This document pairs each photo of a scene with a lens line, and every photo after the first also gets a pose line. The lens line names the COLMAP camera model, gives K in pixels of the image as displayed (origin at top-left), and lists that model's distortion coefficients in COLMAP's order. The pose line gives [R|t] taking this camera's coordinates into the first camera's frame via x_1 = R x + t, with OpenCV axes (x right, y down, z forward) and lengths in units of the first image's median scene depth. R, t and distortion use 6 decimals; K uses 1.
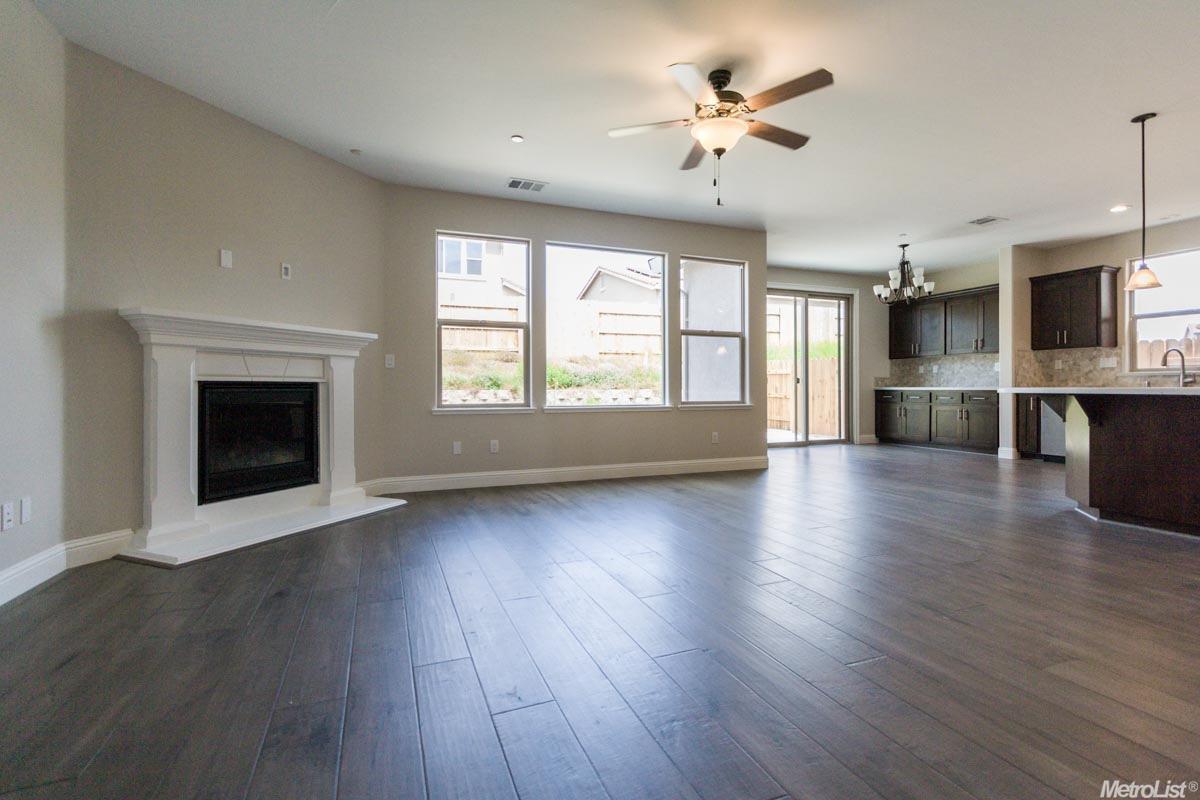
lens RADIAL K [[557.2, 0, 604.4], [0, 557.2, 387.2], [0, 0, 1]] dist [-0.007163, 0.000570]
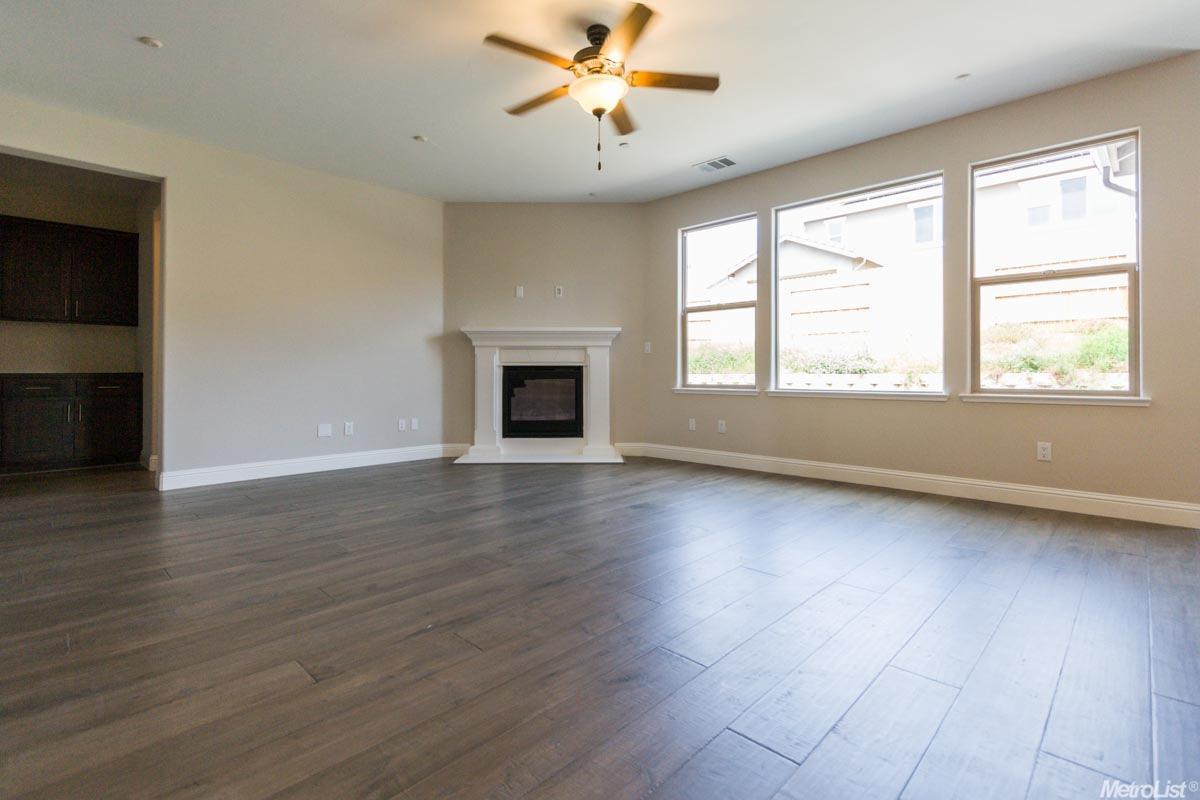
lens RADIAL K [[557.2, 0, 592.8], [0, 557.2, 373.0], [0, 0, 1]] dist [-0.007163, 0.000570]
pose [[0.399631, -0.001147, -0.916675, 0.668168], [0.003298, 0.999995, 0.000187, 0.007882], [0.916670, -0.003098, 0.399633, 0.391283]]
